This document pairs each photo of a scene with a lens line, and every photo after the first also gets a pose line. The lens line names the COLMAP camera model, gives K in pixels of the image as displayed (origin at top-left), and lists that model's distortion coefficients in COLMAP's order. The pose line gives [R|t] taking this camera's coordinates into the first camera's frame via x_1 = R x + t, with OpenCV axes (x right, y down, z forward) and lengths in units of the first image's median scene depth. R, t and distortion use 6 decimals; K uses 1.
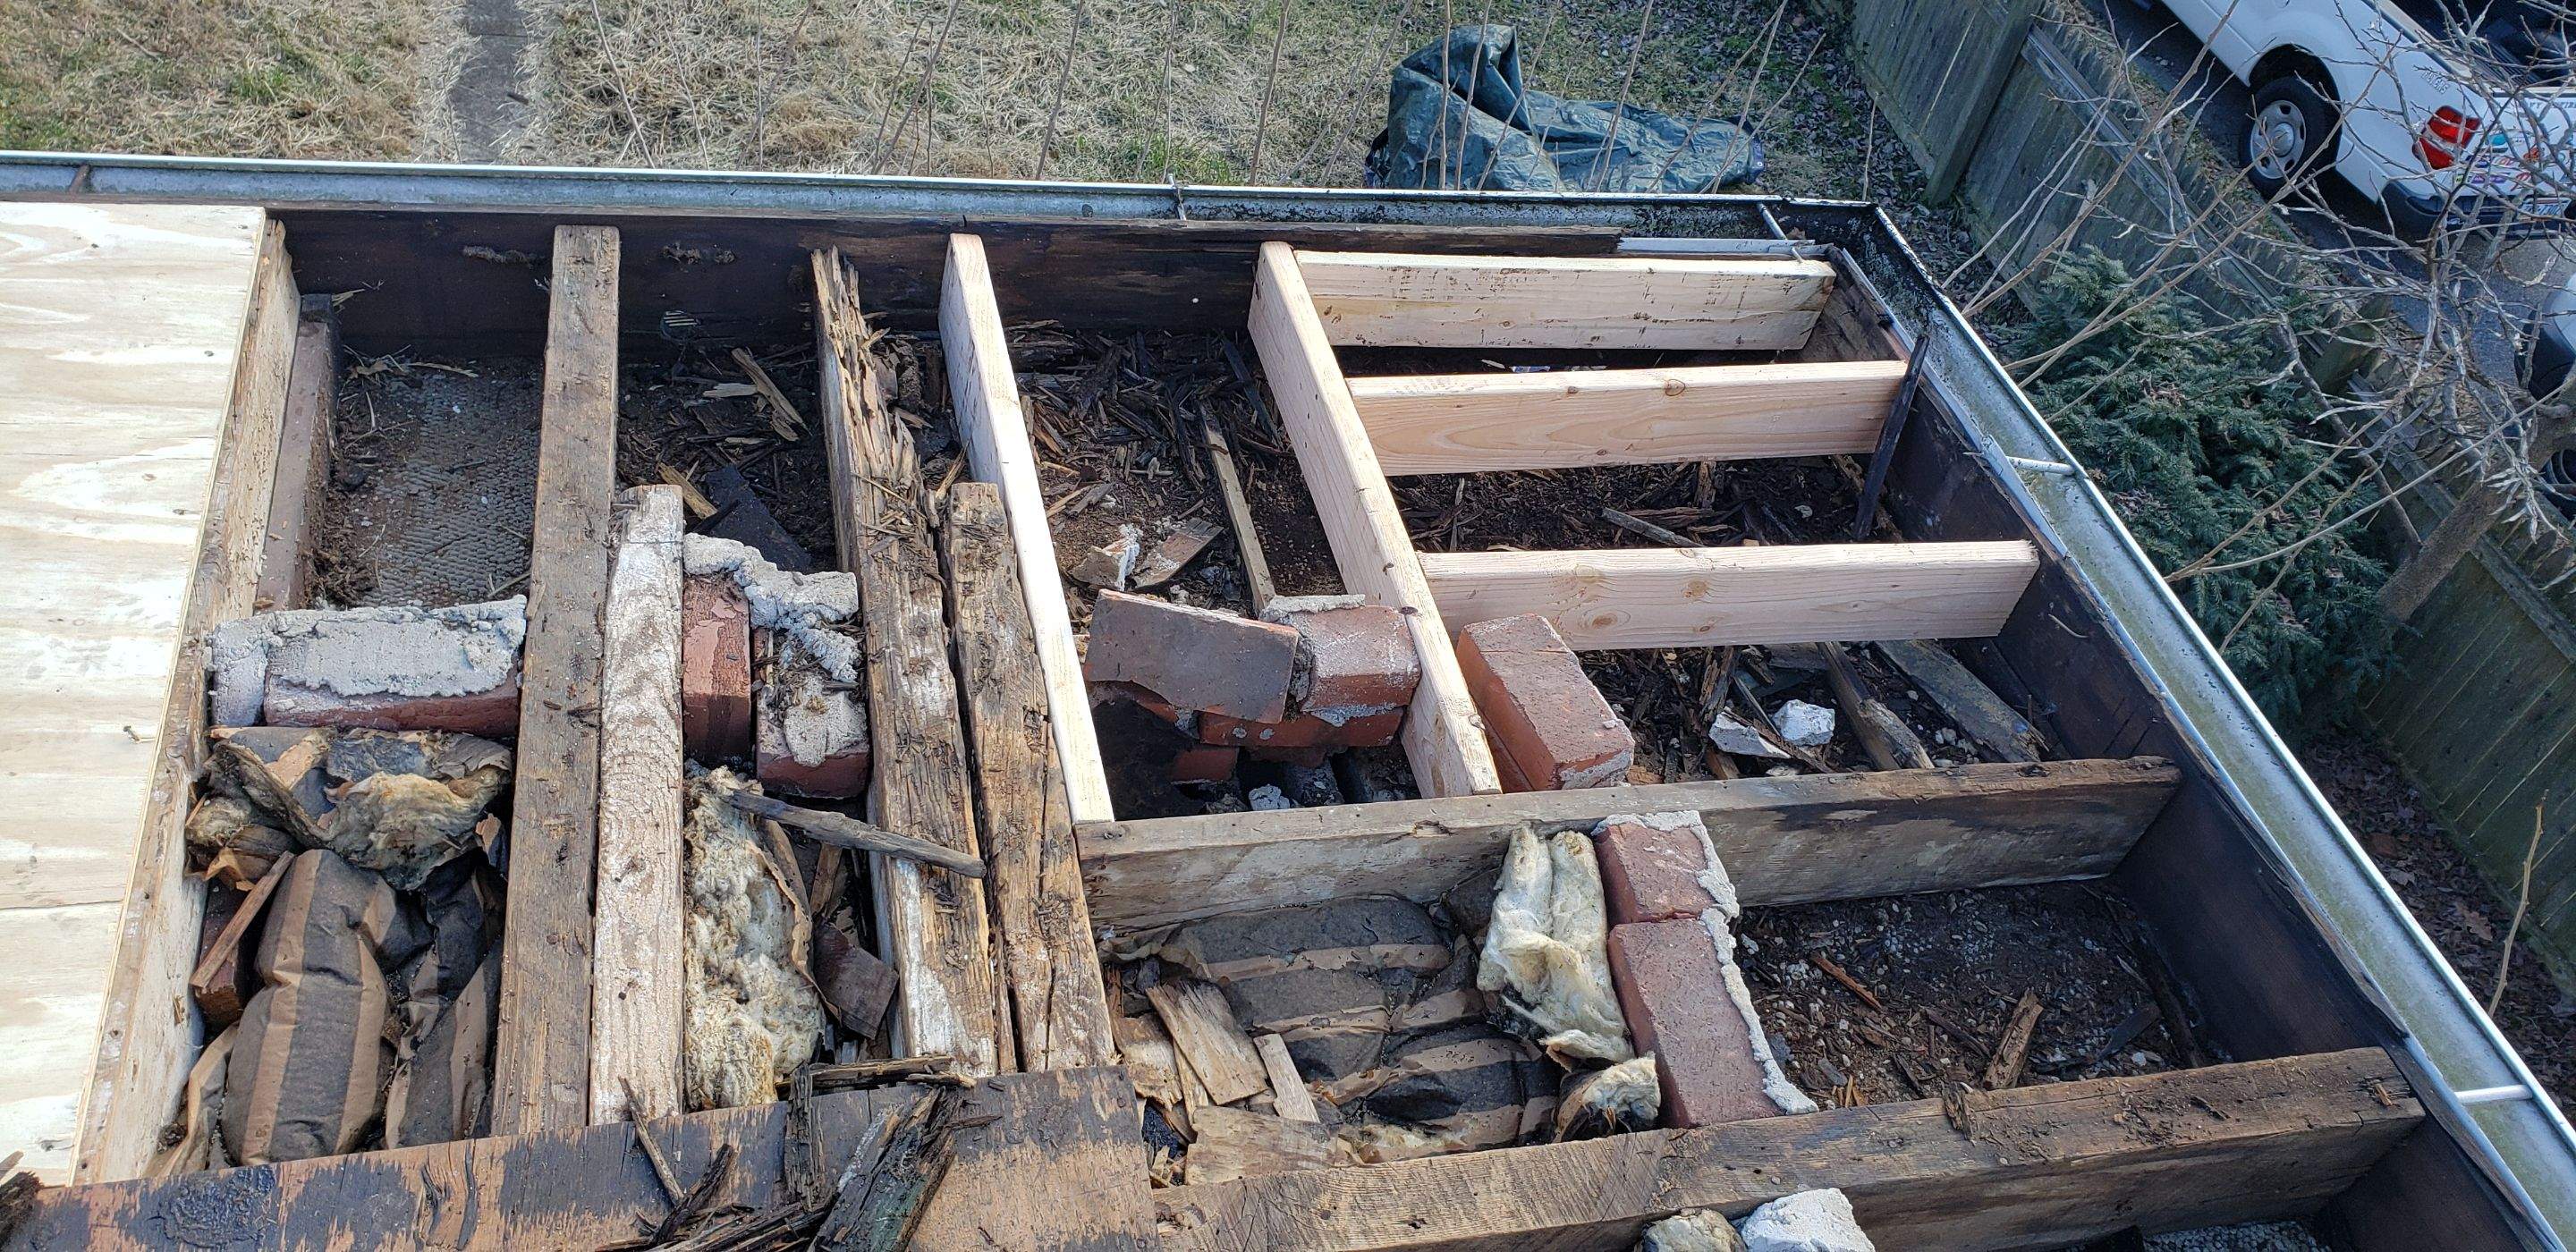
lens RADIAL K [[2001.0, 0, 1278.8], [0, 2001.0, 619.0], [0, 0, 1]] dist [0.119592, -0.133608]
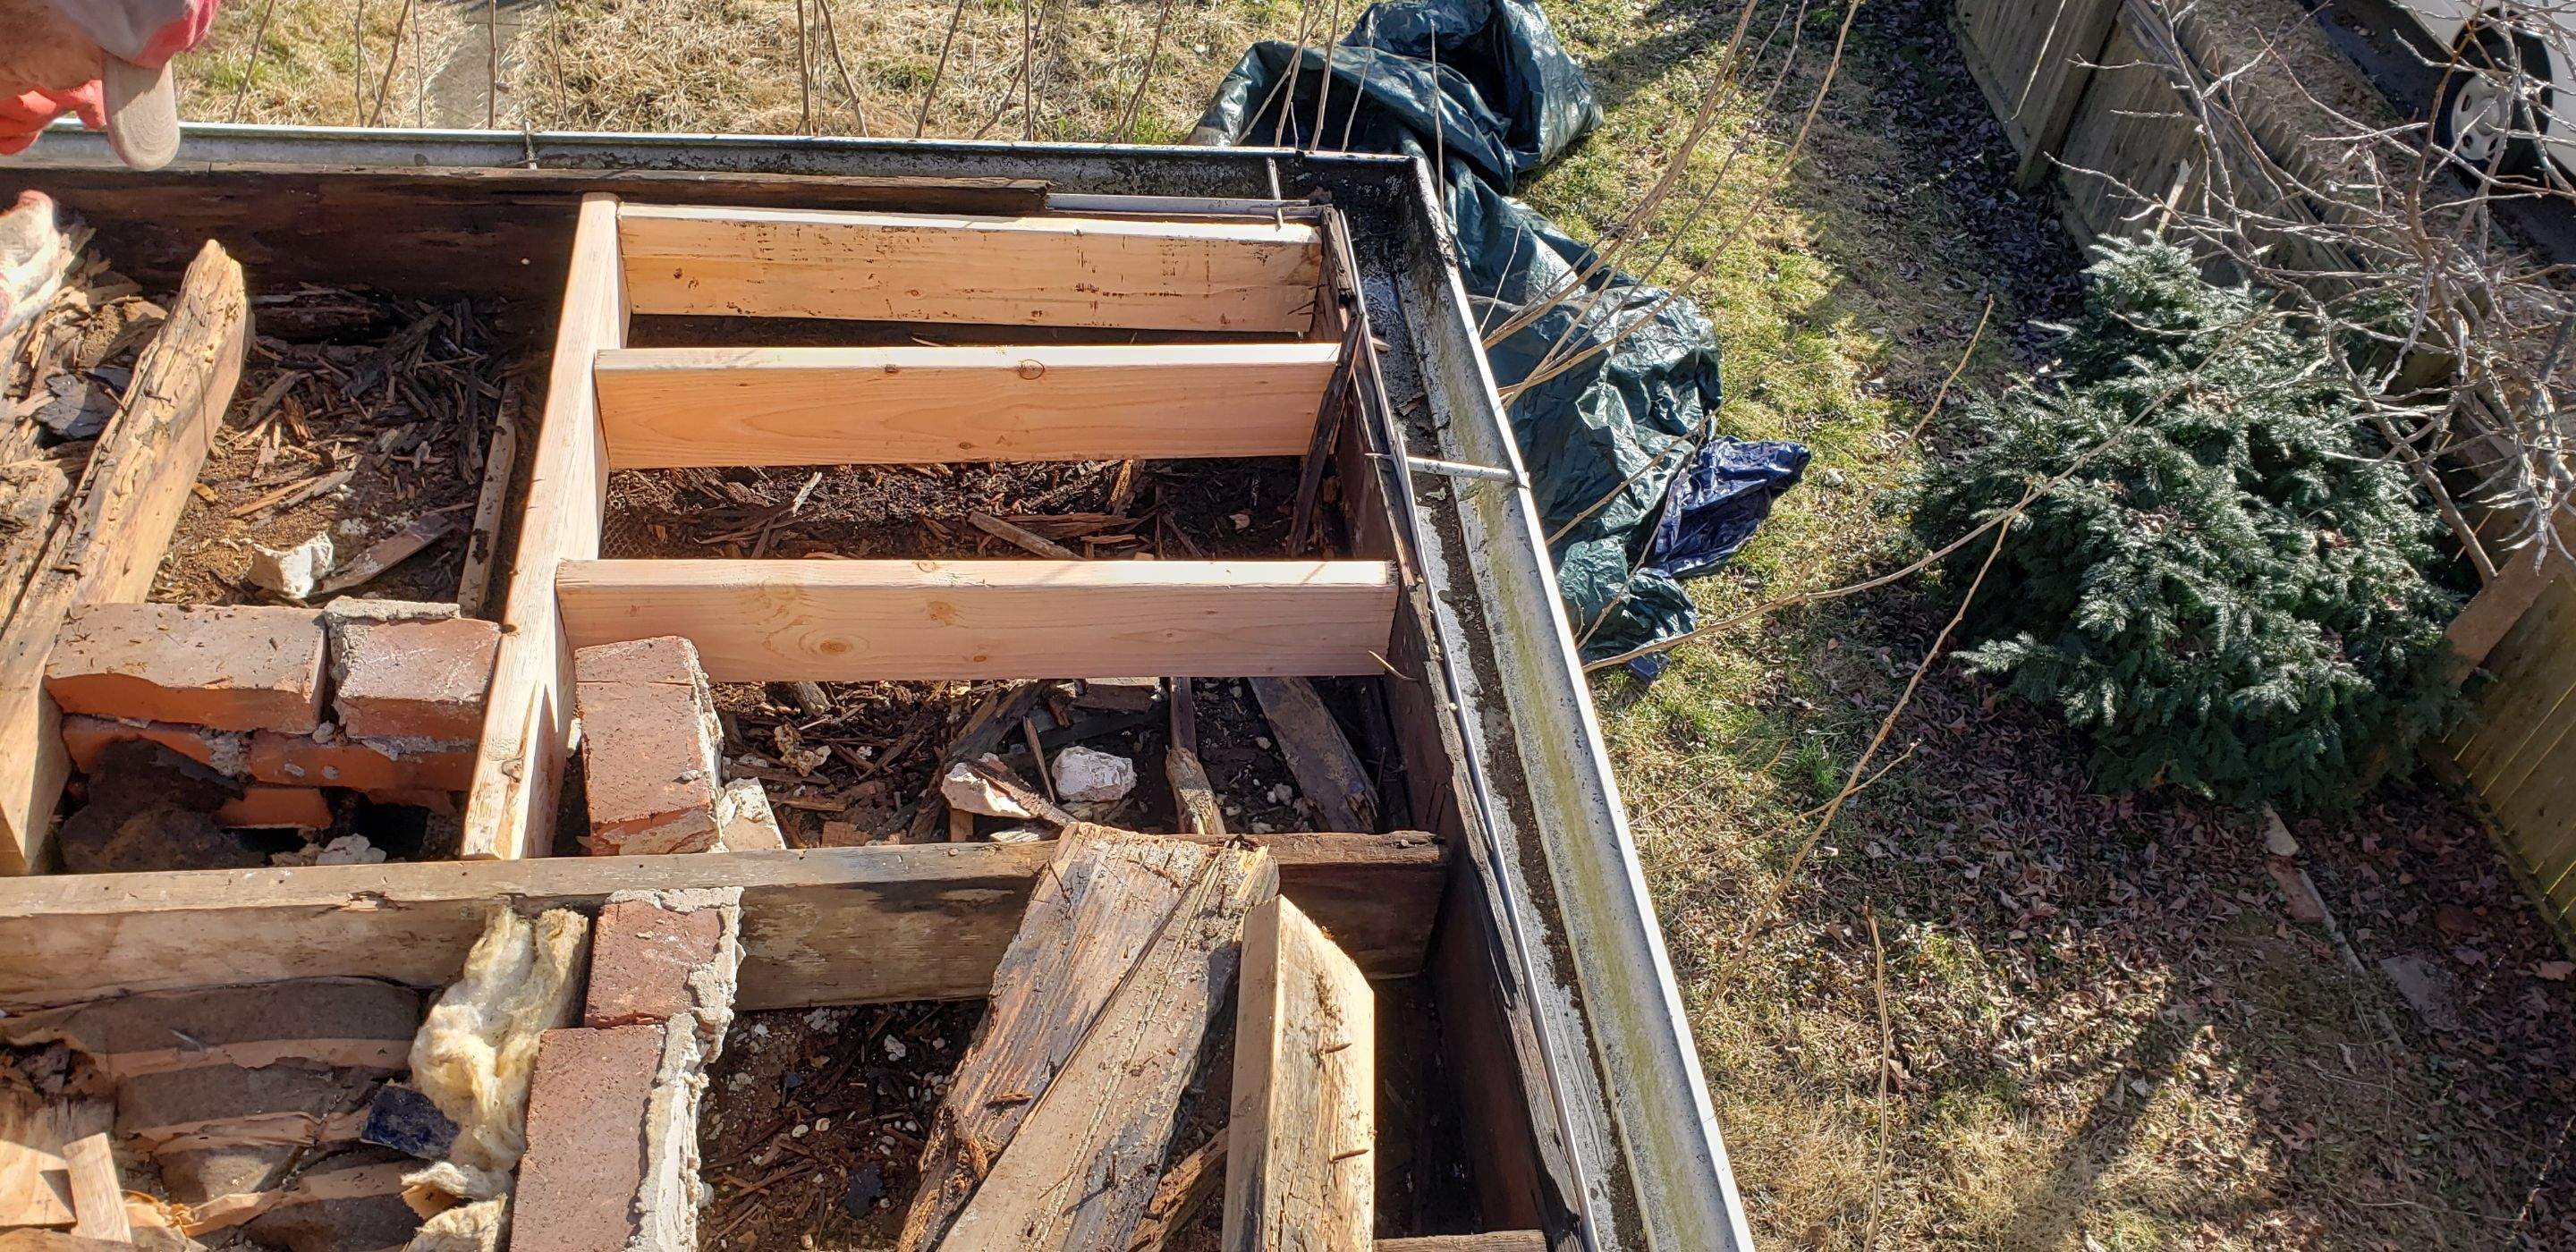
lens RADIAL K [[2037.0, 0, 1234.2], [0, 2037.0, 660.3], [0, 0, 1]] dist [0.062347, -0.002743]
pose [[0.991961, 0.024182, -0.124210, 0.330227], [-0.022173, 0.999600, 0.017533, -0.008941], [0.124585, -0.014638, 0.992101, 0.141776]]
